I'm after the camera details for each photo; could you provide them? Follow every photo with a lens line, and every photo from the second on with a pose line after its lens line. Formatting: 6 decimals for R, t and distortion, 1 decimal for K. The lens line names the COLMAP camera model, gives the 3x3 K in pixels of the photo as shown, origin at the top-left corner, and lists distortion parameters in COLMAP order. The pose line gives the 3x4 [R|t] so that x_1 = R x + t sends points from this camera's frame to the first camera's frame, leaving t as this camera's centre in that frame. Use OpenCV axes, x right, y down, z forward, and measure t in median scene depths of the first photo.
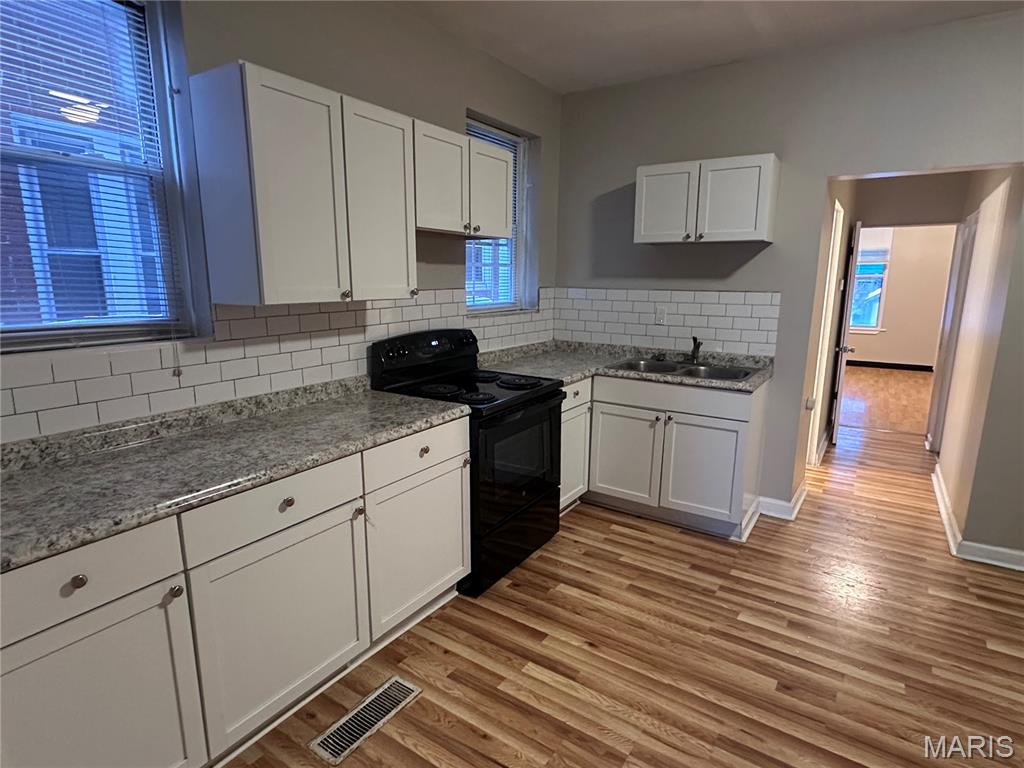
lens RADIAL K [[549.2, 0, 512.0], [0, 549.2, 384.0], [0, 0, 1]] dist [0.000293, -0.000954]
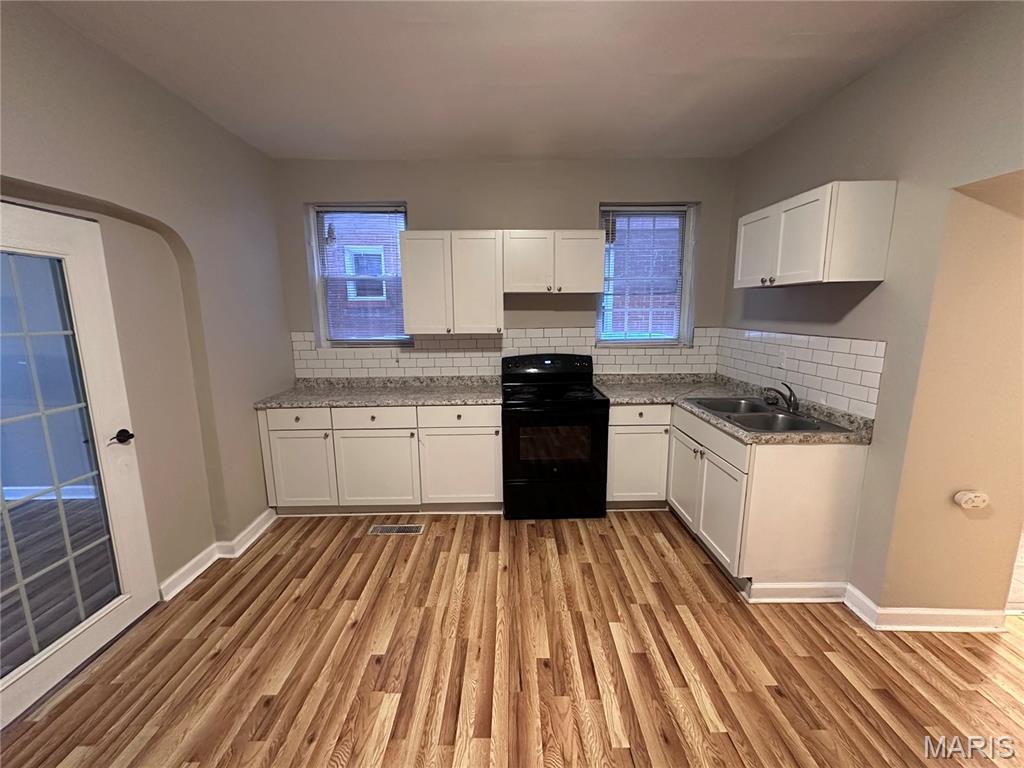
lens RADIAL K [[406.2, 0, 512.0], [0, 406.2, 384.0], [0, 0, 1]] dist [-0.001745, -0.000258]
pose [[0.576964, 0.135495, -0.805452, 0.856556], [-0.148143, 0.987148, 0.059942, -0.077754], [0.803222, 0.084738, 0.589622, 0.280880]]
